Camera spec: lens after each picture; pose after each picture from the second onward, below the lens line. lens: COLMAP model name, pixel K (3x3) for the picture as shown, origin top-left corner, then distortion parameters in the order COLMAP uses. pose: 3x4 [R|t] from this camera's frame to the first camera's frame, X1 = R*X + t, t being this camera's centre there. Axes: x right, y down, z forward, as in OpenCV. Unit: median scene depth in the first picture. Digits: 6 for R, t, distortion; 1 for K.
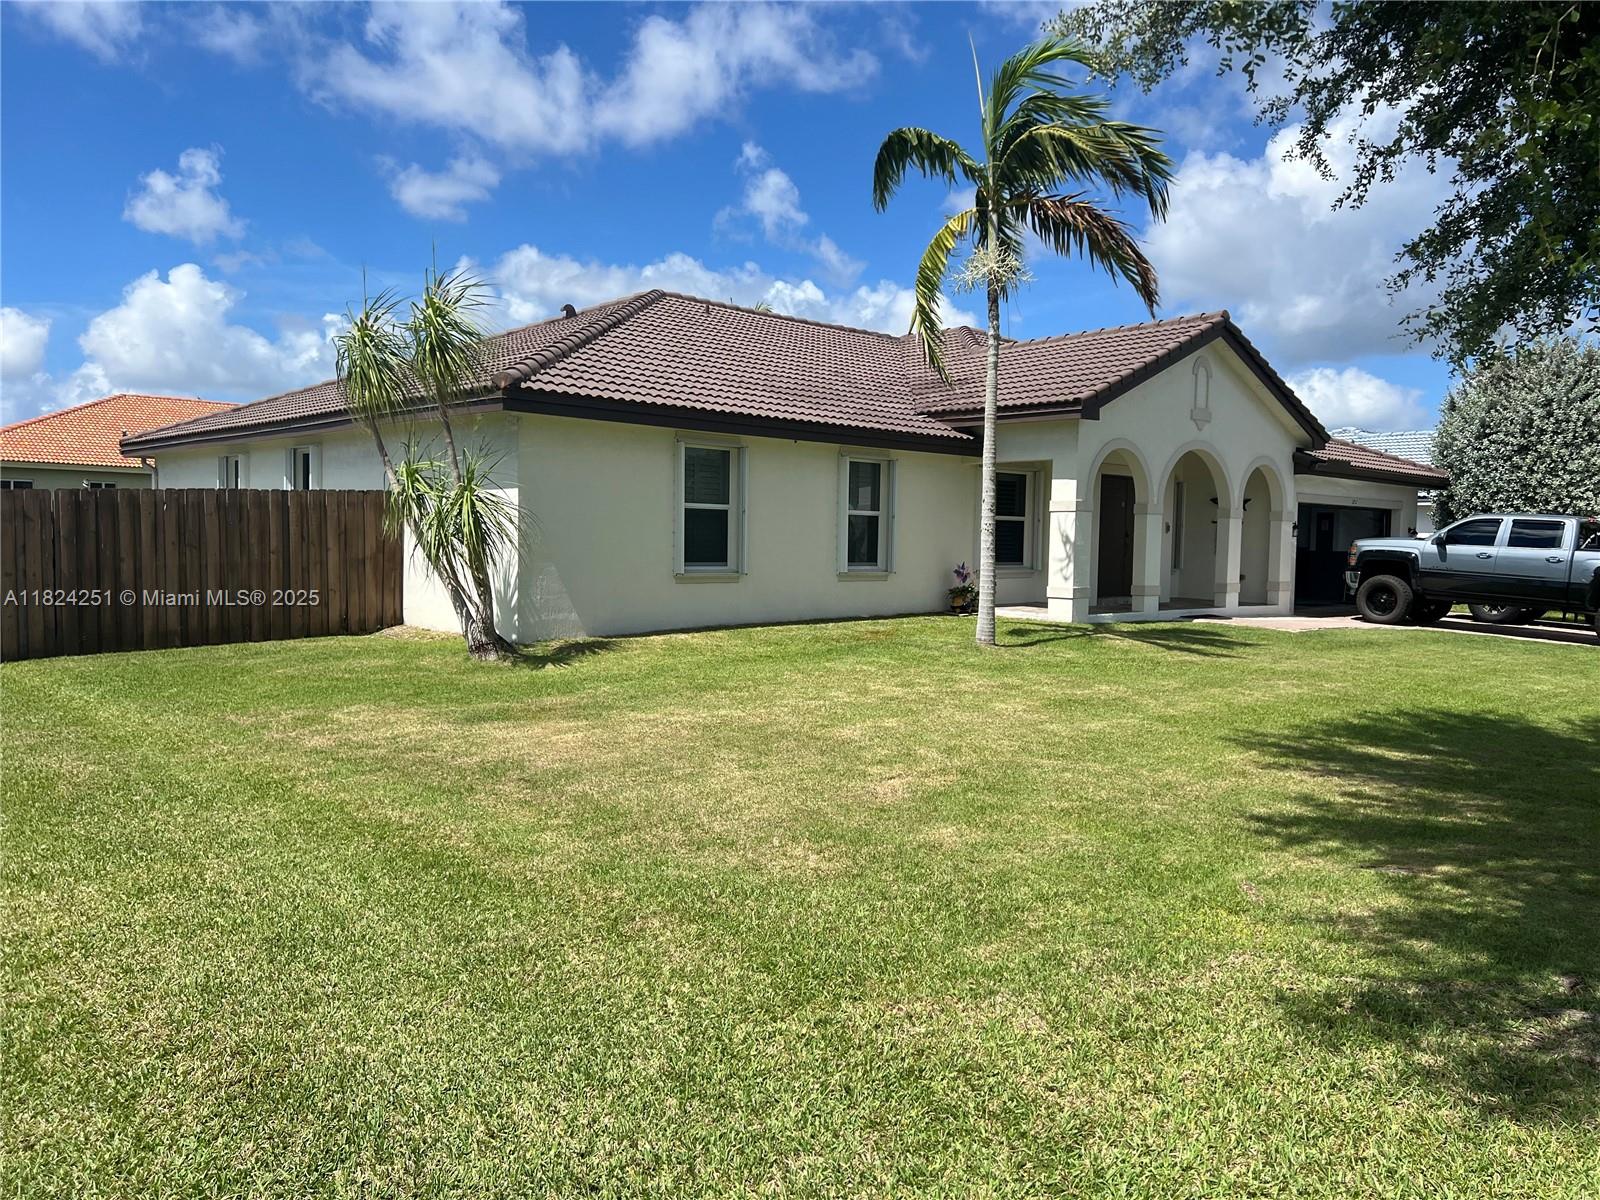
lens RADIAL K [[1237.1, 0, 800.0], [0, 1237.1, 600.0], [0, 0, 1]] dist [0.015817, -0.004972]
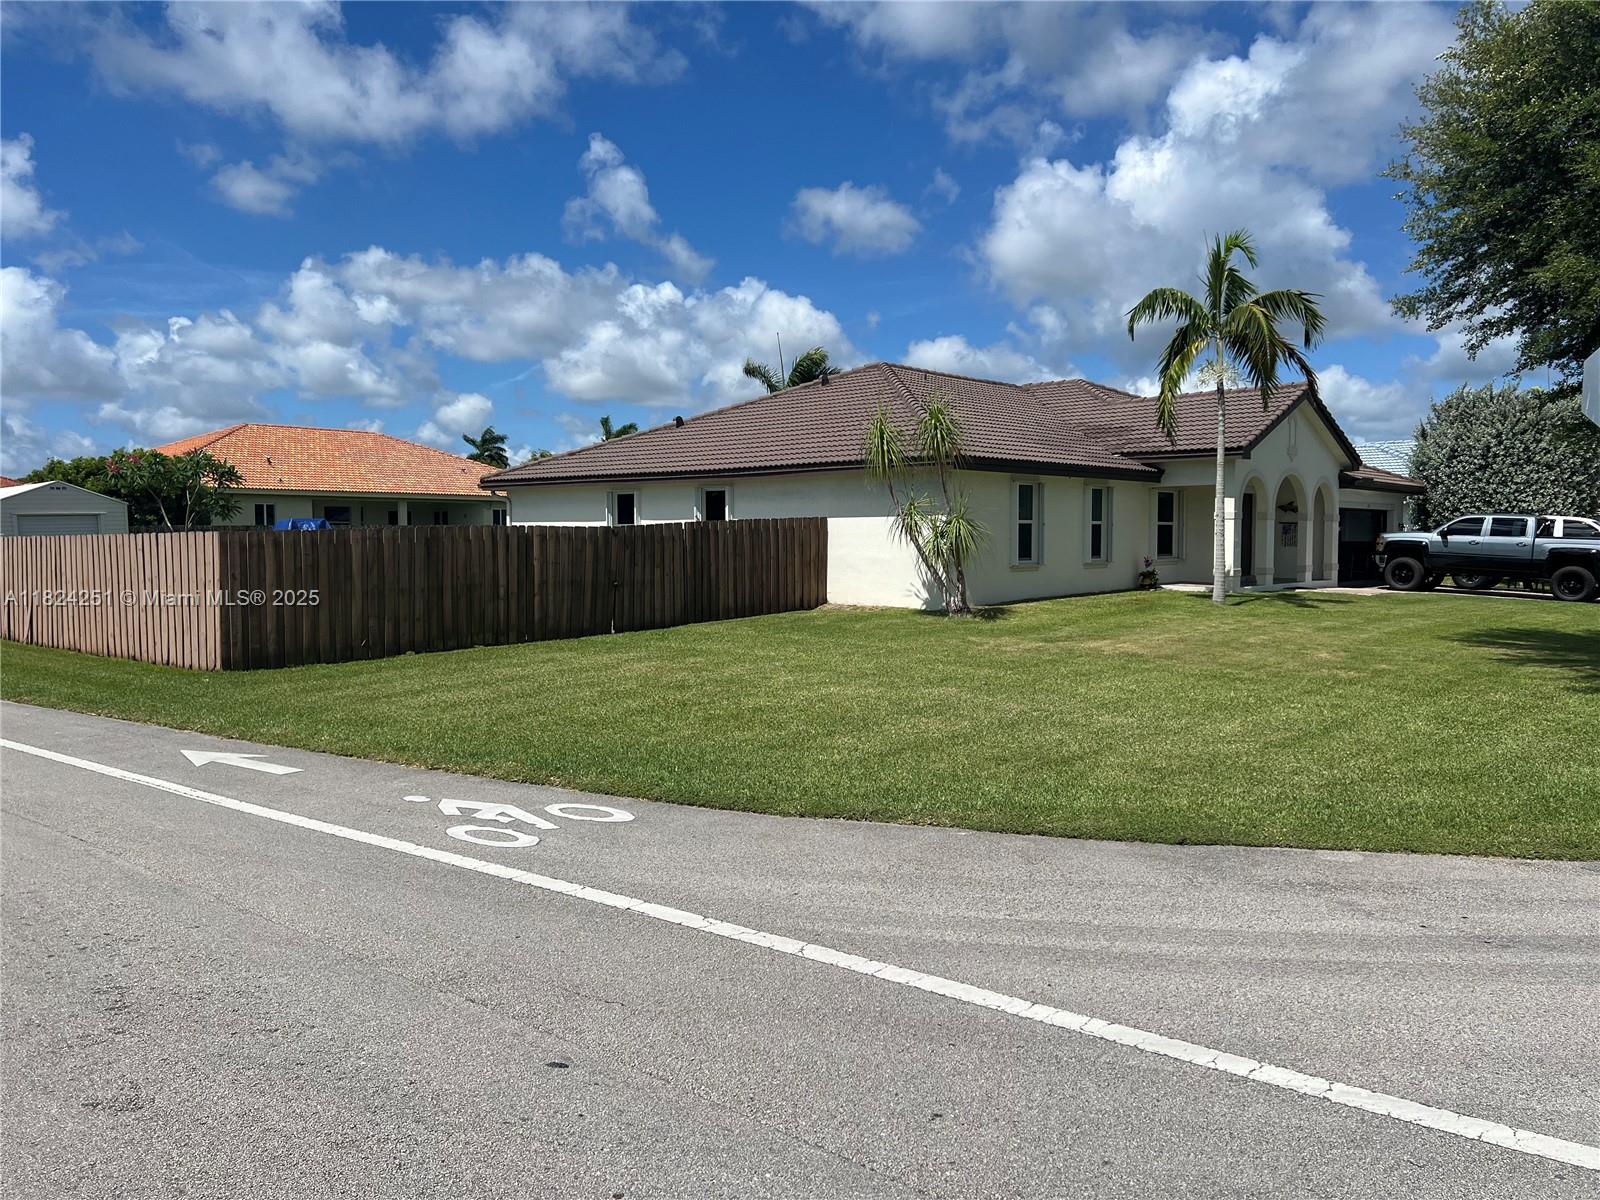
lens RADIAL K [[1237.1, 0, 800.0], [0, 1237.1, 600.0], [0, 0, 1]] dist [0.015817, -0.004972]
pose [[0.994995, -0.026009, 0.096476, -0.350540], [0.025949, 0.999662, 0.001879, 0.008071], [-0.096492, 0.000634, 0.995334, -0.354233]]
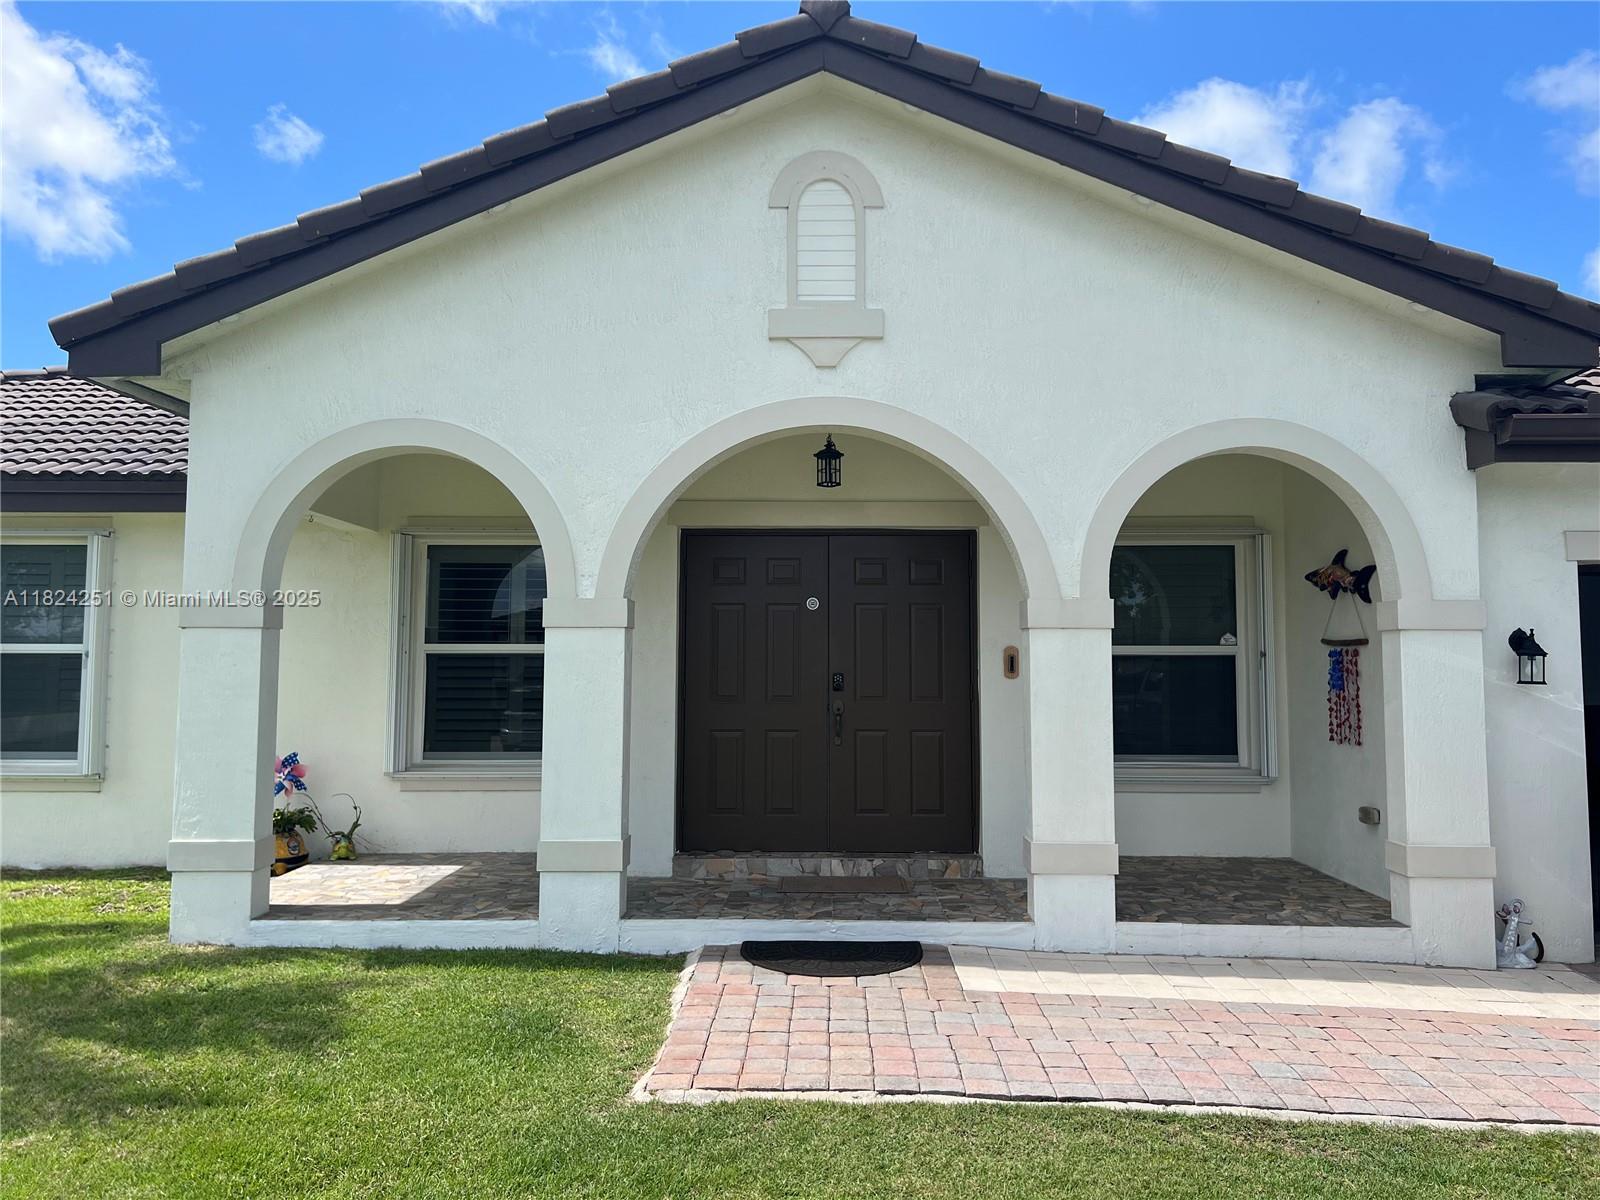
lens RADIAL K [[1237.1, 0, 800.0], [0, 1237.1, 600.0], [0, 0, 1]] dist [0.015817, -0.004972]
pose [[0.691204, -0.059244, -0.720227, 0.475322], [-0.025464, 0.994018, -0.106203, -0.035011], [0.722211, 0.091748, 0.685561, 0.664604]]
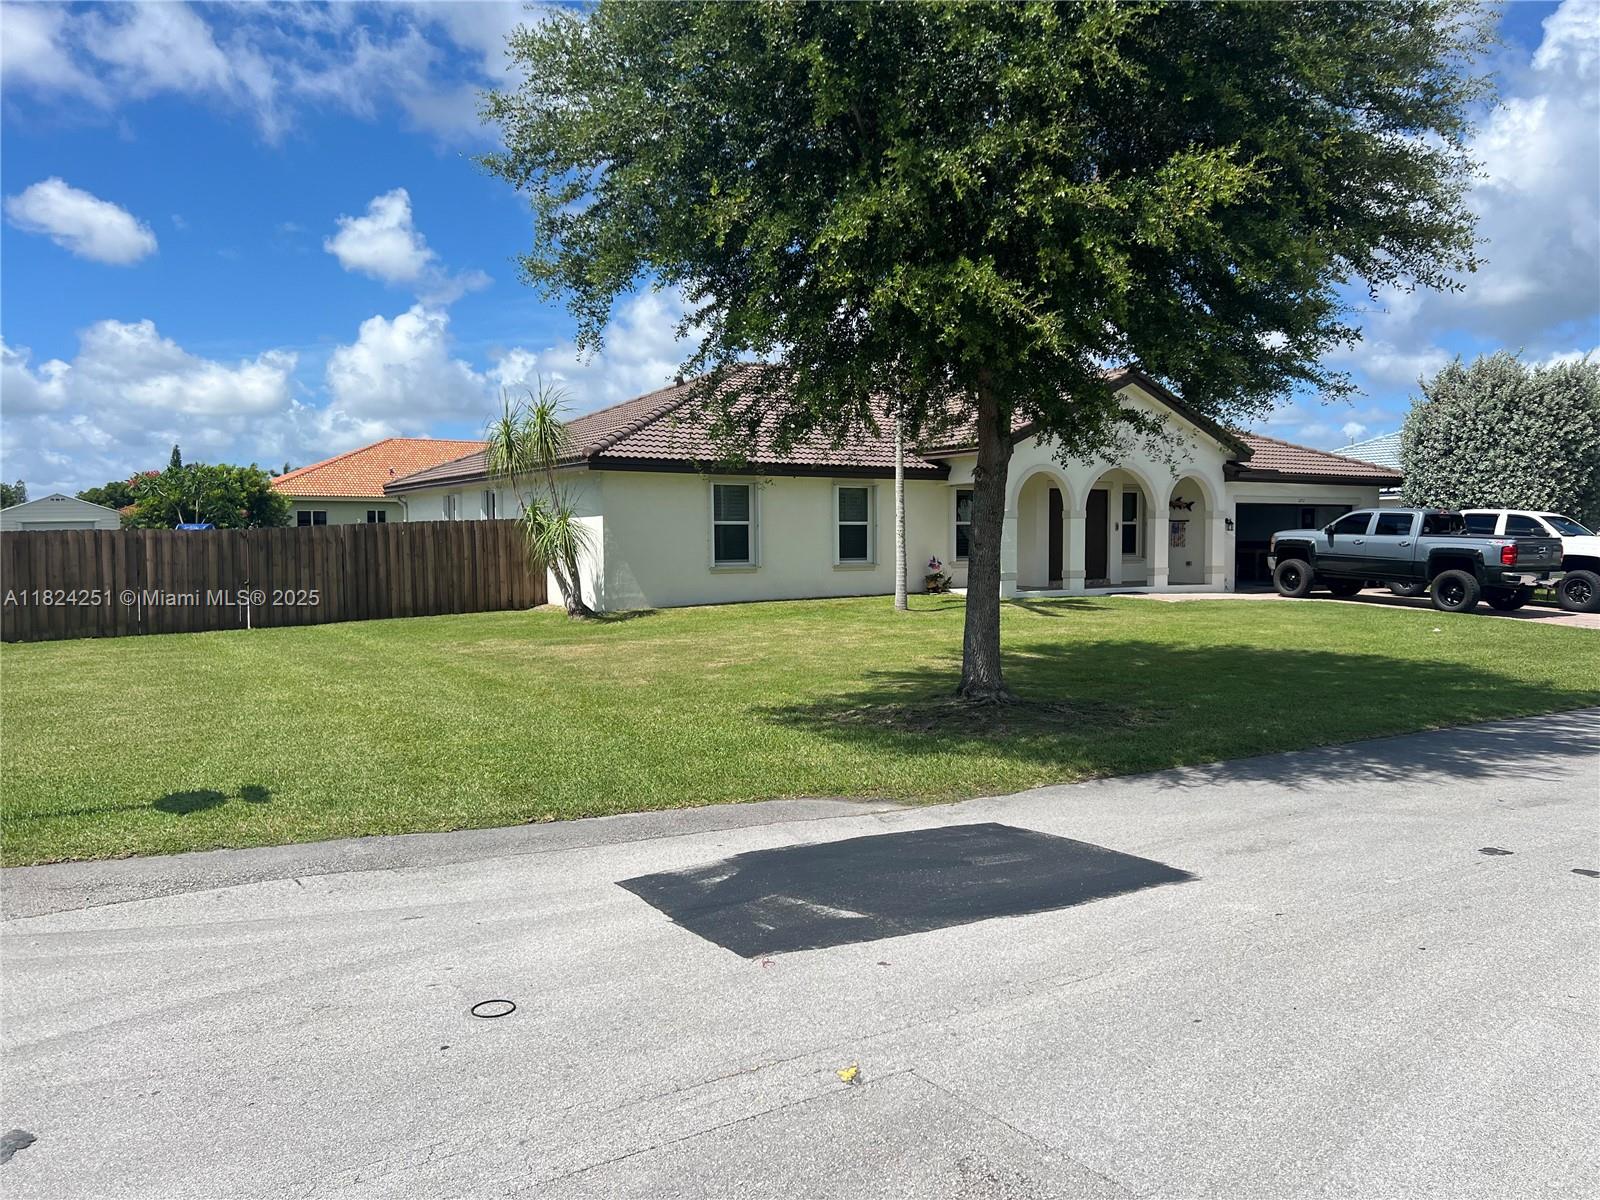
lens RADIAL K [[1276.9, 0, 800.0], [0, 1276.9, 600.0], [0, 0, 1]] dist [0.026996, -0.008880]
pose [[0.980592, -0.014959, -0.195488, 0.215265], [0.014319, 0.999886, -0.004687, 0.019120], [0.195536, 0.001797, 0.980695, -0.362018]]
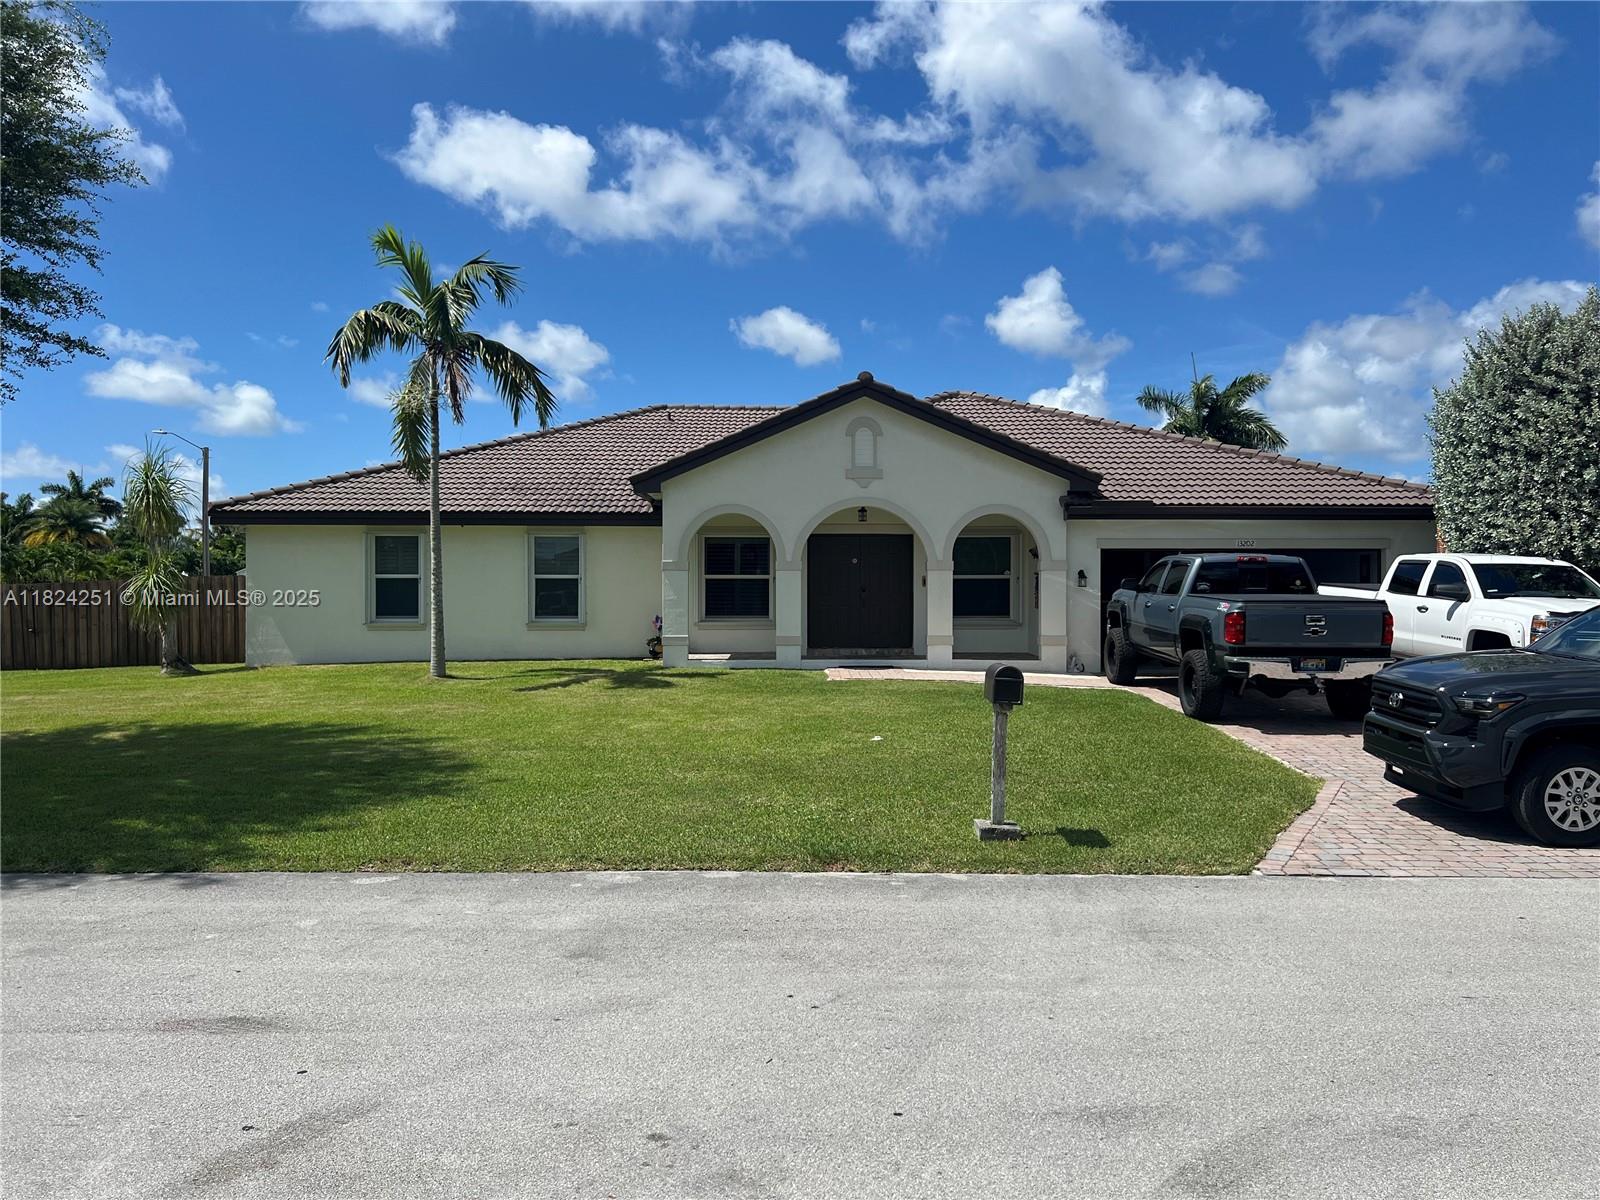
lens RADIAL K [[1237.1, 0, 800.0], [0, 1237.1, 600.0], [0, 0, 1]] dist [0.015817, -0.004972]
pose [[0.715329, -0.016963, -0.698582, 0.863223], [-0.021777, 0.998679, -0.046549, 0.005060], [0.698449, 0.048511, 0.714014, 0.197884]]
